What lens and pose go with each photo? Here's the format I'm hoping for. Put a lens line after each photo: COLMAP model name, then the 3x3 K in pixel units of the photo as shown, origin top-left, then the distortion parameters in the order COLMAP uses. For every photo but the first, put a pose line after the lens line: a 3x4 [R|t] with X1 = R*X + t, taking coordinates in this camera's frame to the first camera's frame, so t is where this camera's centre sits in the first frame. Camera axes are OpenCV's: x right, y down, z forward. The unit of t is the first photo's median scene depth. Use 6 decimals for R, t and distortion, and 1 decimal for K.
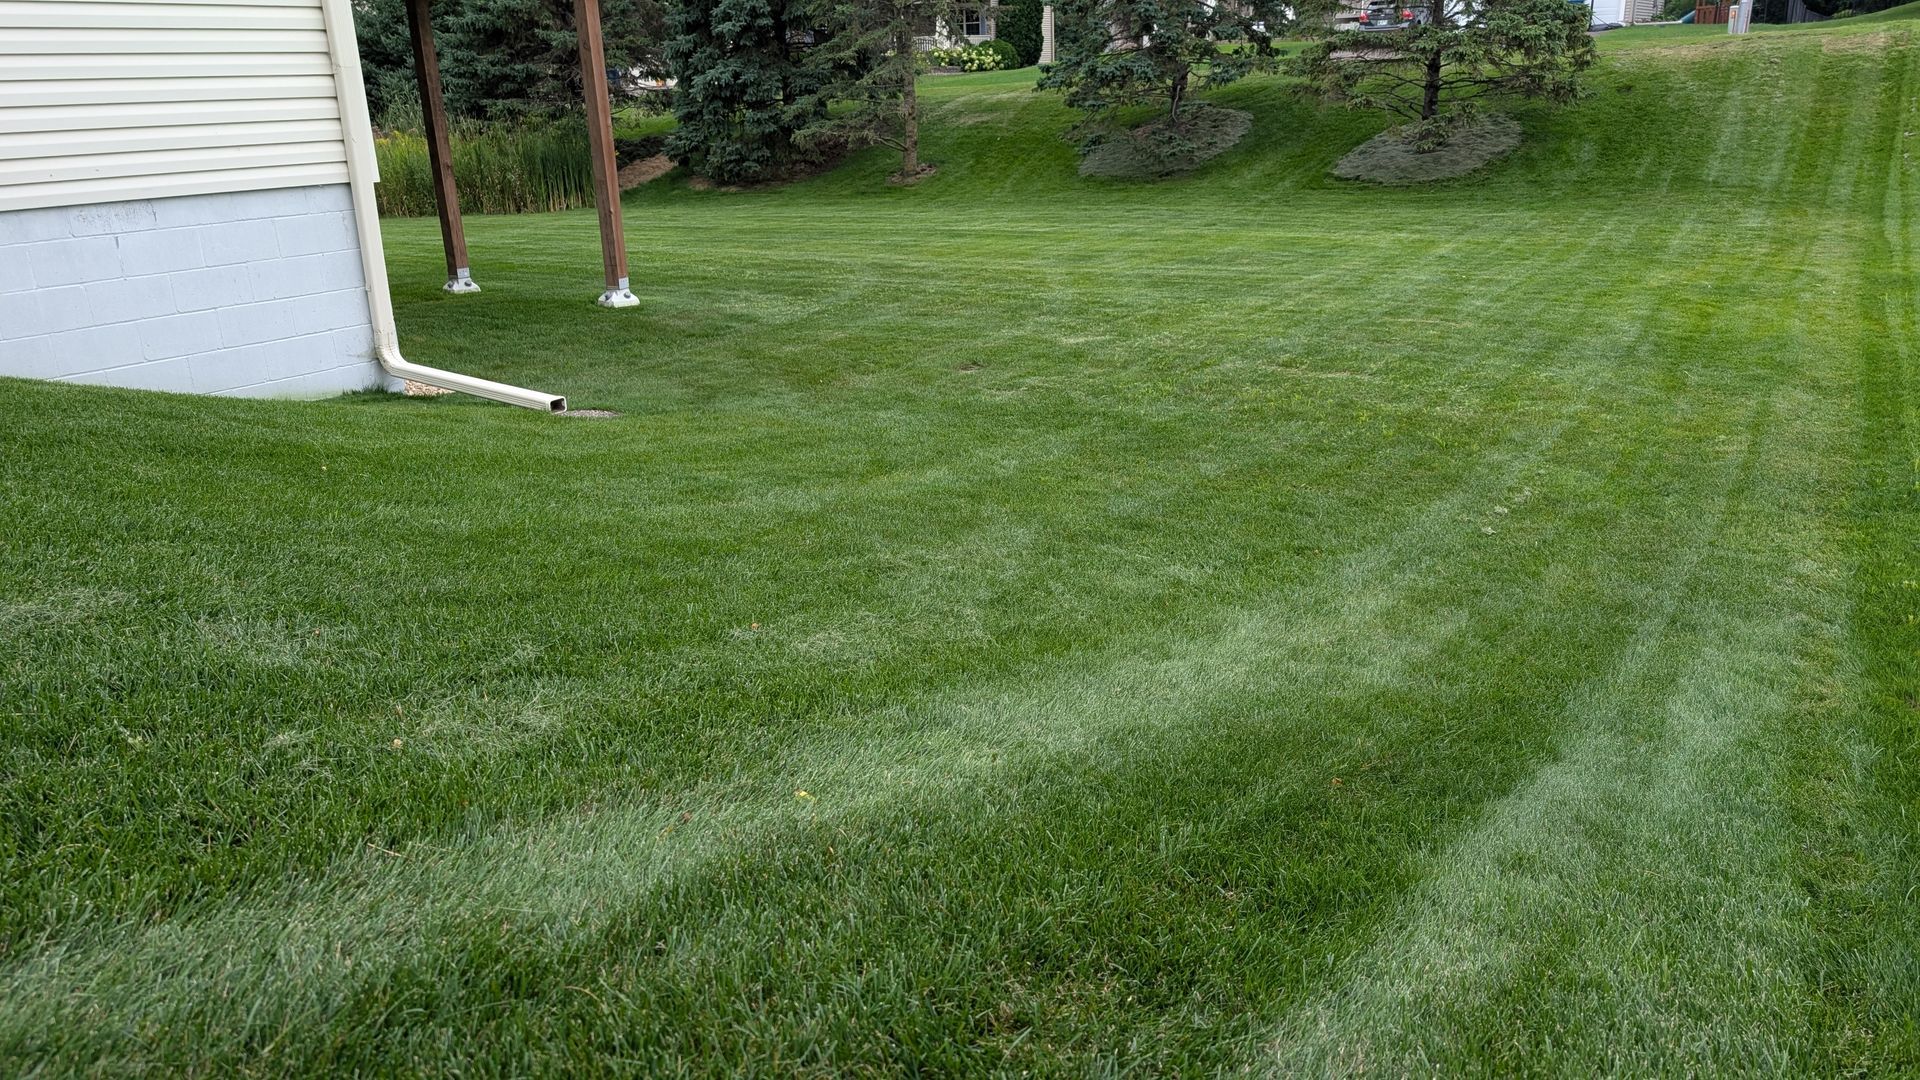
lens RADIAL K [[1412.8, 0, 968.9], [0, 1412.8, 565.7], [0, 0, 1]] dist [-0.035857, 0.052628]
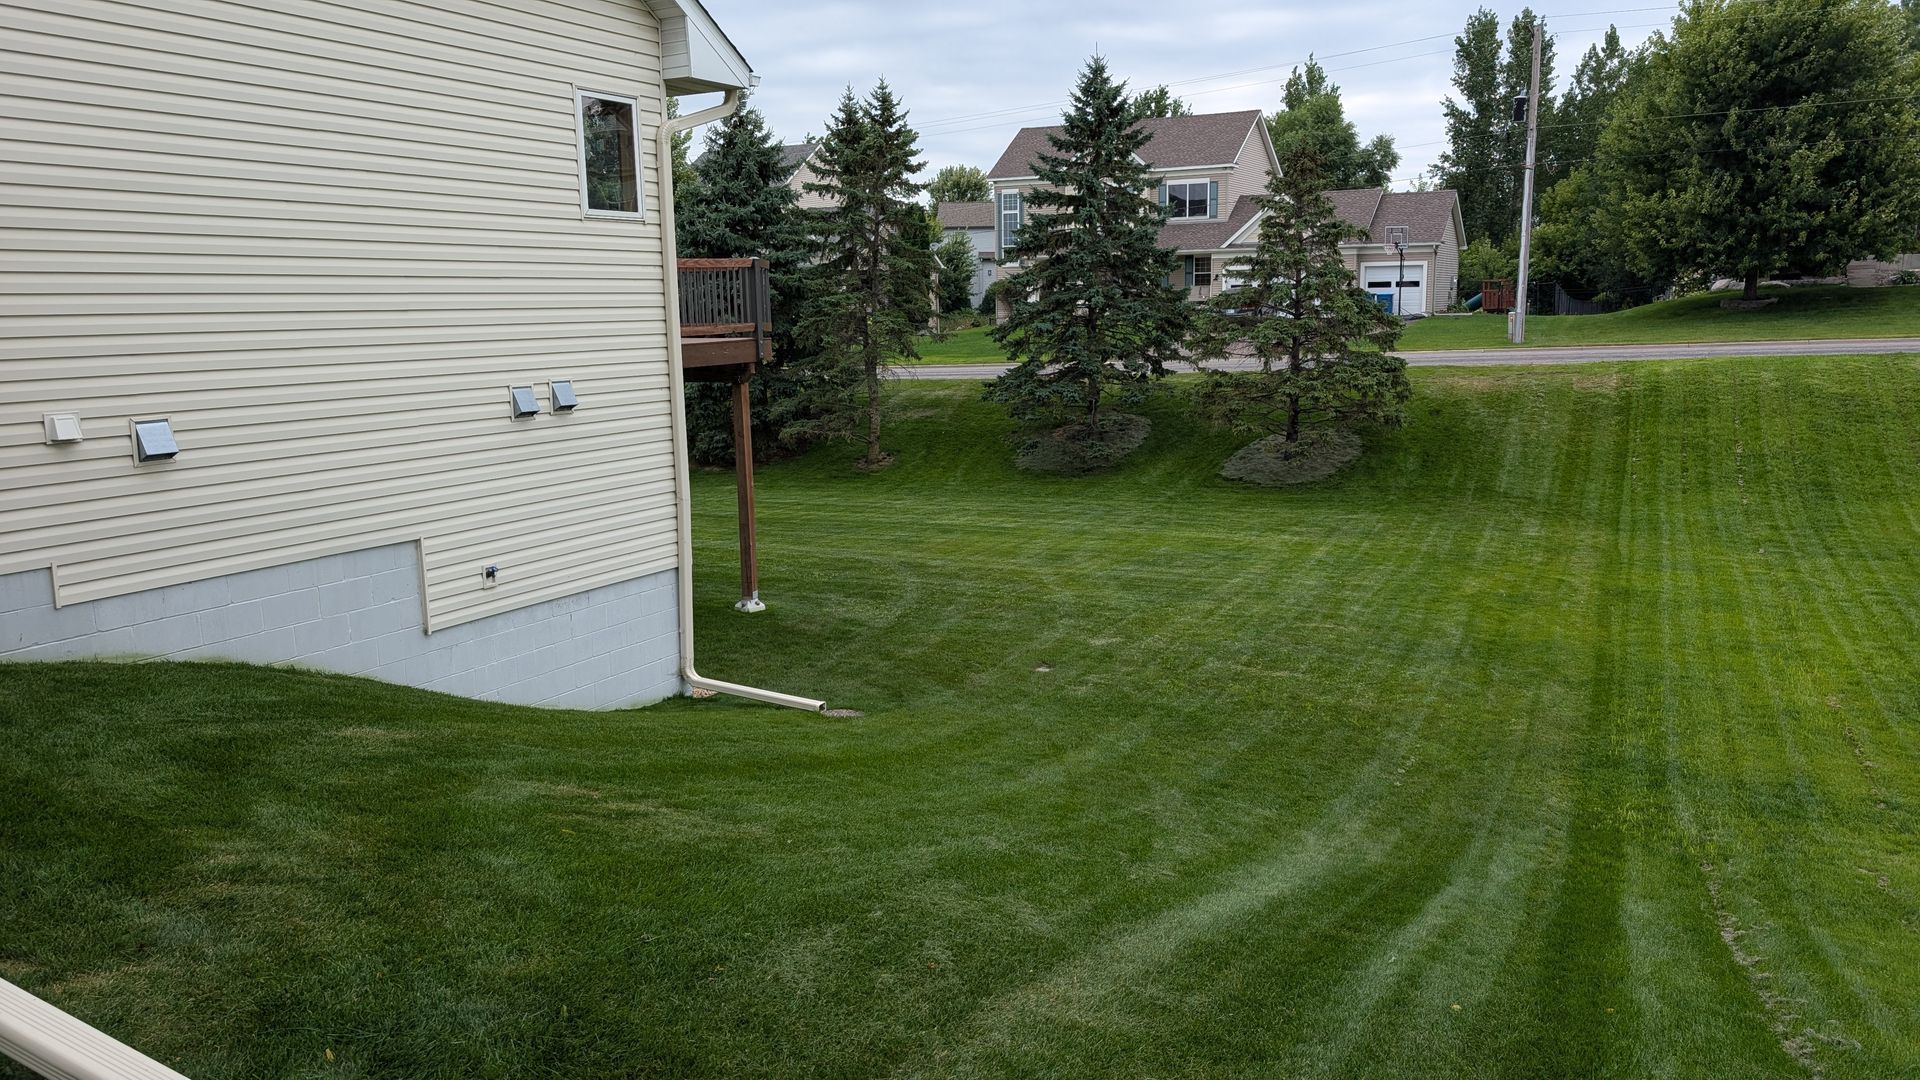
lens RADIAL K [[1397.5, 0, 960.0], [0, 1397.5, 540.0], [0, 0, 1]] dist [0.037780, -0.048251]
pose [[0.995064, -0.008080, 0.098905, -0.179818], [0.024198, 0.986351, -0.162868, -0.023745], [-0.096239, 0.164457, 0.981678, -0.384678]]
